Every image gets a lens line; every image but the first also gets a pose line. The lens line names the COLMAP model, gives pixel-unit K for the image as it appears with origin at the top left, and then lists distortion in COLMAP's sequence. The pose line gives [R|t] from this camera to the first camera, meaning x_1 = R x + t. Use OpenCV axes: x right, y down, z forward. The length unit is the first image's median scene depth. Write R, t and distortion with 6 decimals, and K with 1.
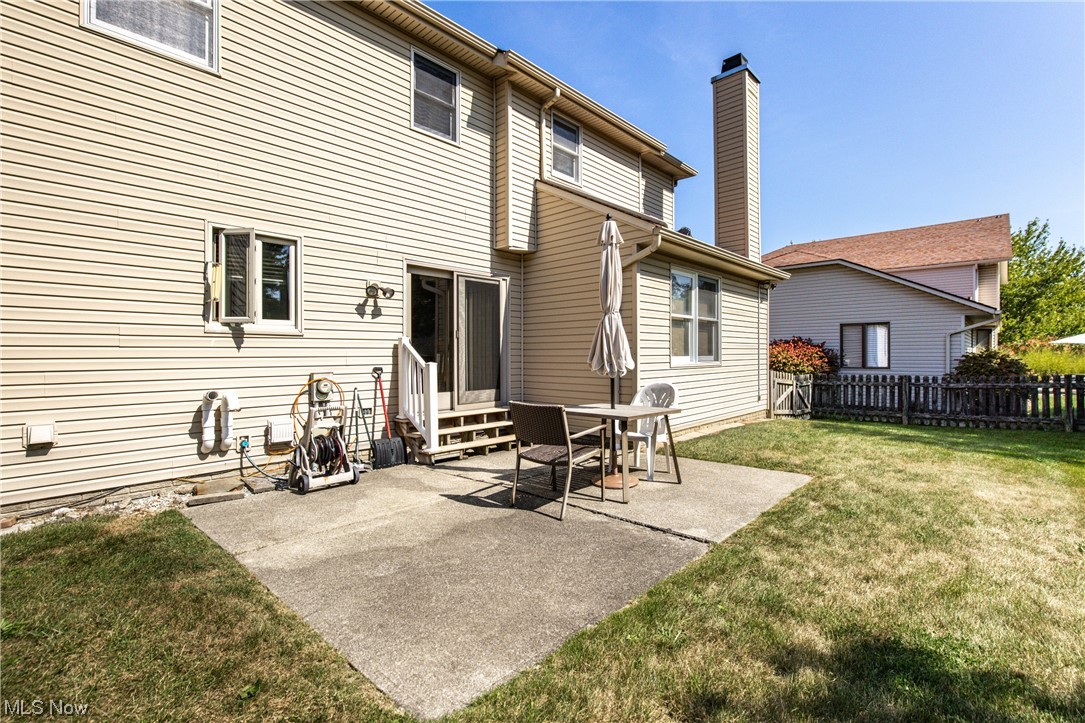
lens RADIAL K [[489.5, 0, 545.6], [0, 489.5, 354.1], [0, 0, 1]] dist [0.002050, -0.000996]
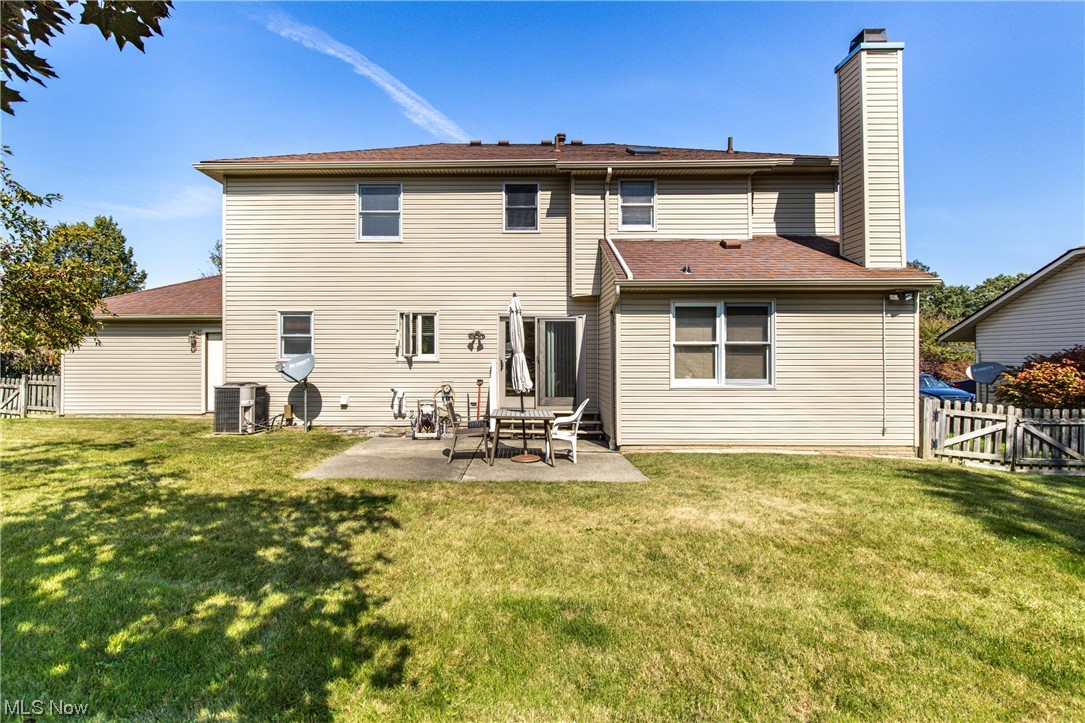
lens RADIAL K [[489.5, 0, 534.2], [0, 489.5, 359.6], [0, 0, 1]] dist [0.002050, -0.000996]
pose [[0.672539, 0.010962, -0.739981, 0.984723], [-0.004134, 0.999930, 0.011056, -0.057603], [0.740051, -0.004376, 0.672537, -0.015763]]
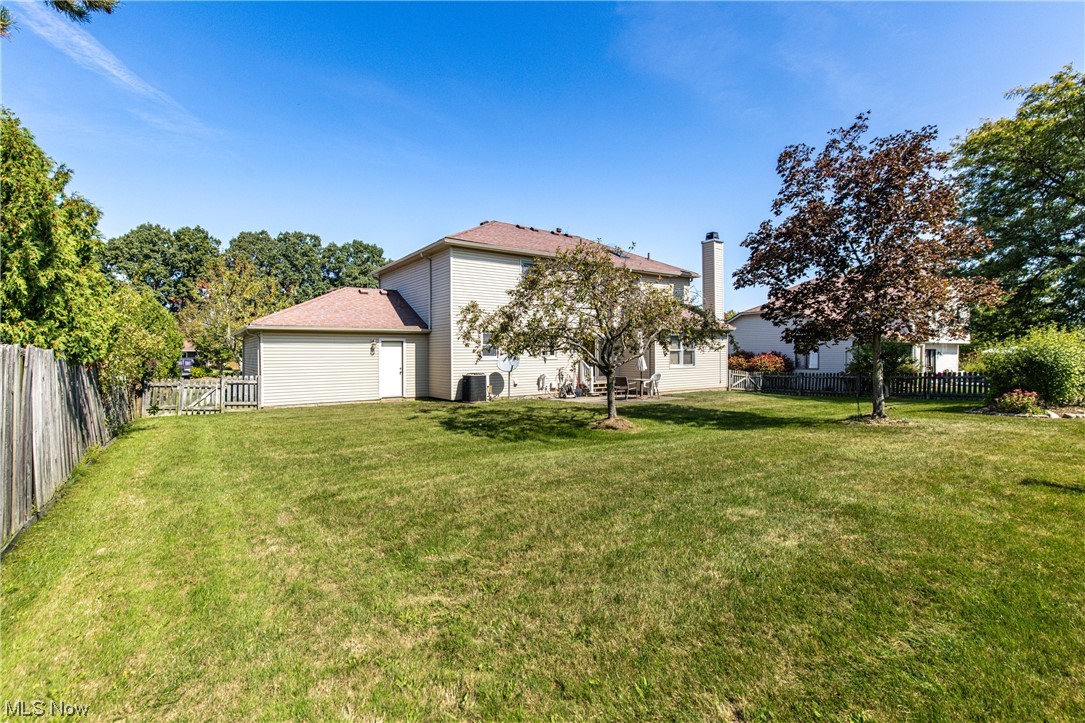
lens RADIAL K [[489.5, 0, 540.9], [0, 489.5, 359.8], [0, 0, 1]] dist [0.002050, -0.000996]
pose [[0.981874, 0.003750, -0.189495, 0.058807], [-0.000433, 0.999846, 0.017542, -0.080739], [0.189532, -0.017142, 0.981725, -2.160881]]
